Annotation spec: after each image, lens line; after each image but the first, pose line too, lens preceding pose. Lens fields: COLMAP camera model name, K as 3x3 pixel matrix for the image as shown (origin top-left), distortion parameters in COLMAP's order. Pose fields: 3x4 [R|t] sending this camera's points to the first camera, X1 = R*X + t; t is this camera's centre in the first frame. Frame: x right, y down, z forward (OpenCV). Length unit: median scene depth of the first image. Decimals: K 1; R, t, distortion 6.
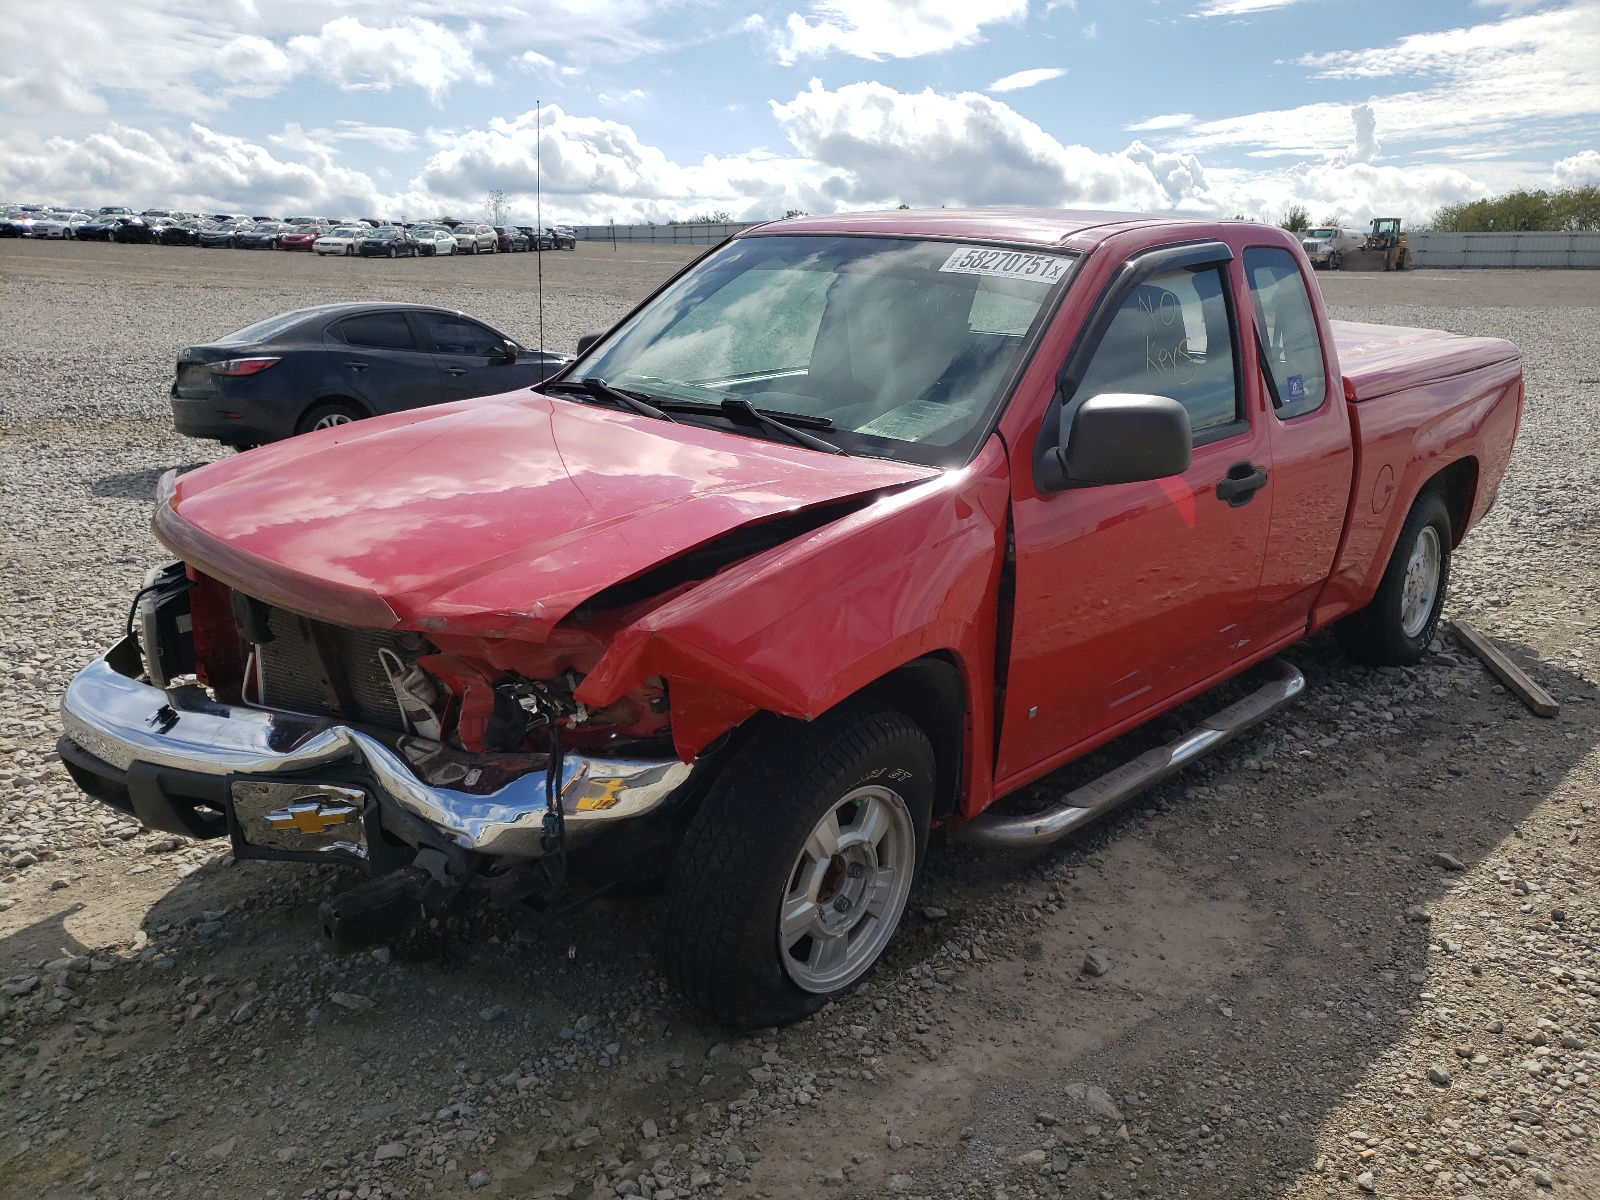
lens RADIAL K [[1233.4, 0, 800.0], [0, 1233.4, 600.0], [0, 0, 1]] dist [-0.000758, 0.036255]
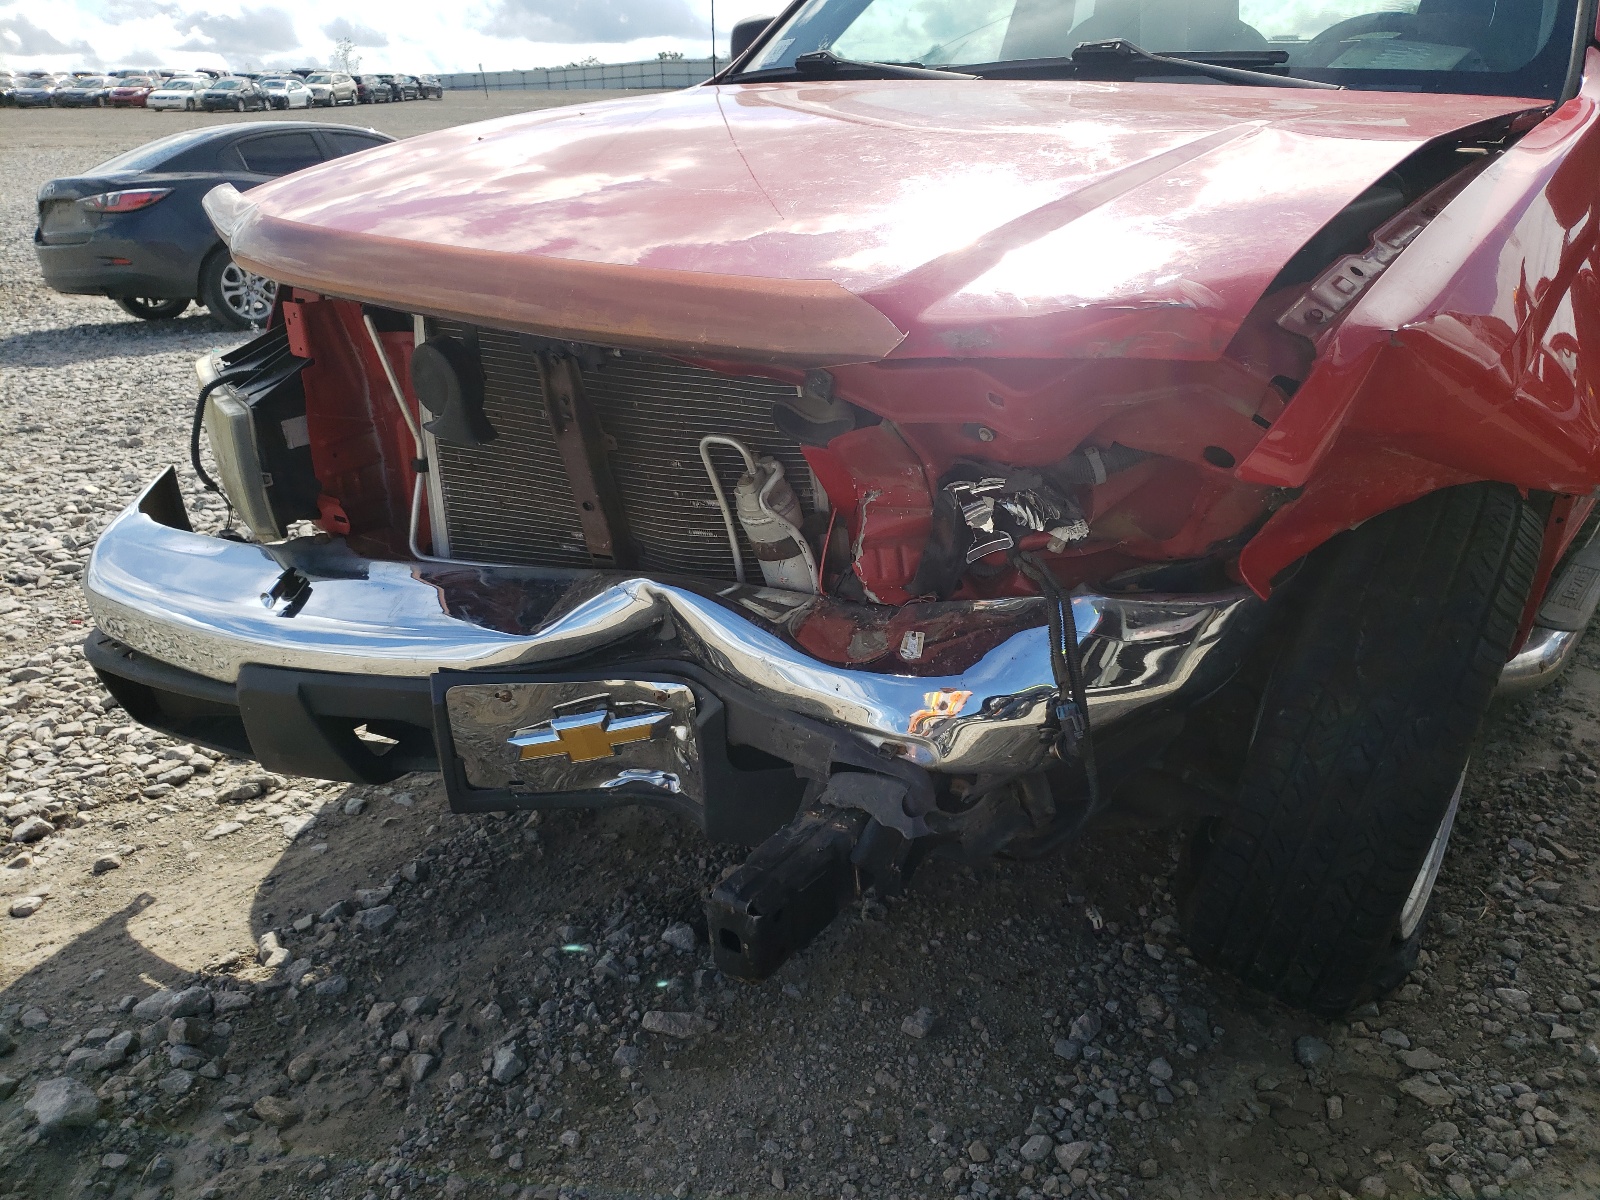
lens RADIAL K [[1211.5, 0, 800.0], [0, 1211.5, 600.0], [0, 0, 1]] dist [0.018423, 0.003469]
pose [[0.993328, -0.070662, 0.091139, -0.296916], [0.060490, 0.992099, 0.109909, 0.046489], [-0.098185, -0.103663, 0.989754, 0.363998]]
